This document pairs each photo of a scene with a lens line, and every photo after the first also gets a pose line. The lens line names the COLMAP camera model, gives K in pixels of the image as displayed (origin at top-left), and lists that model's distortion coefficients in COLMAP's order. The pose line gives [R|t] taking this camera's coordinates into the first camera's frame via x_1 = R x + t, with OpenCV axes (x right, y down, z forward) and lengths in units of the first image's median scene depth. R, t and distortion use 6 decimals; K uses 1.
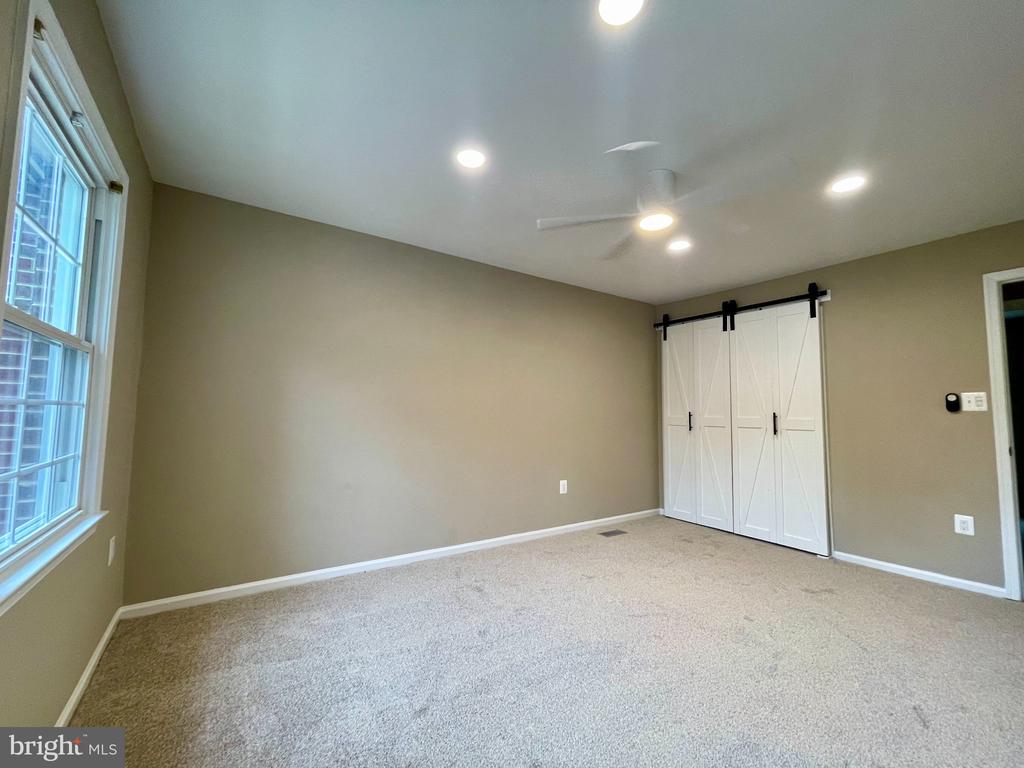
lens RADIAL K [[413.7, 0, 514.9], [0, 413.7, 383.0], [0, 0, 1]] dist [-0.000434, -0.000438]
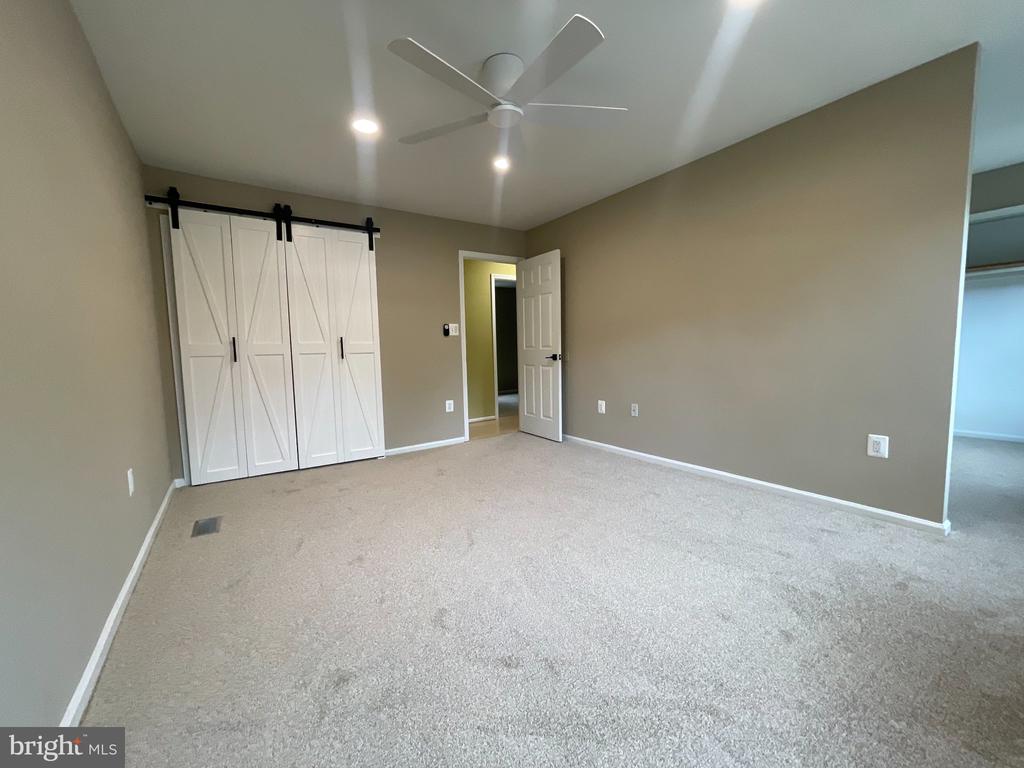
lens RADIAL K [[413.7, 0, 508.3], [0, 413.7, 386.8], [0, 0, 1]] dist [-0.000434, -0.000438]
pose [[0.023669, -0.113207, 0.993289, -0.398388], [-0.054385, 0.991951, 0.114351, 0.054834], [-0.998239, -0.056727, 0.017322, 0.586819]]
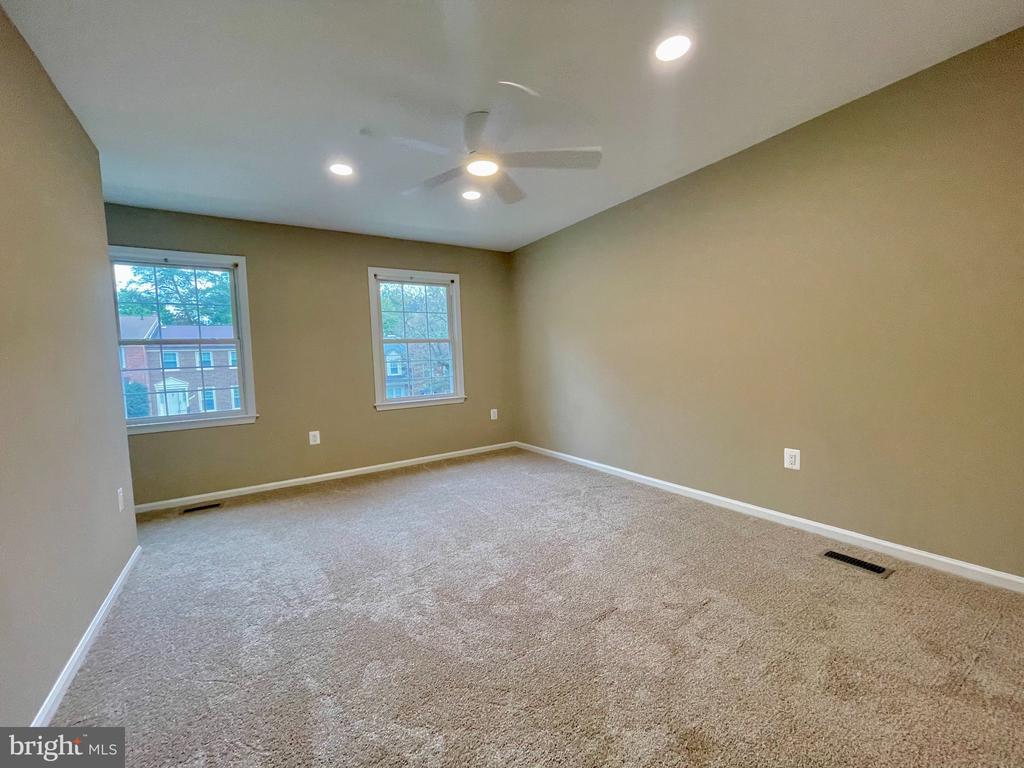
lens RADIAL K [[413.7, 0, 510.6], [0, 413.7, 382.1], [0, 0, 1]] dist [-0.000434, -0.000438]
pose [[-0.035247, 0.040580, -0.998554, 0.862327], [0.112664, 0.992967, 0.036376, 0.062146], [0.993008, -0.111219, -0.039571, 0.658250]]
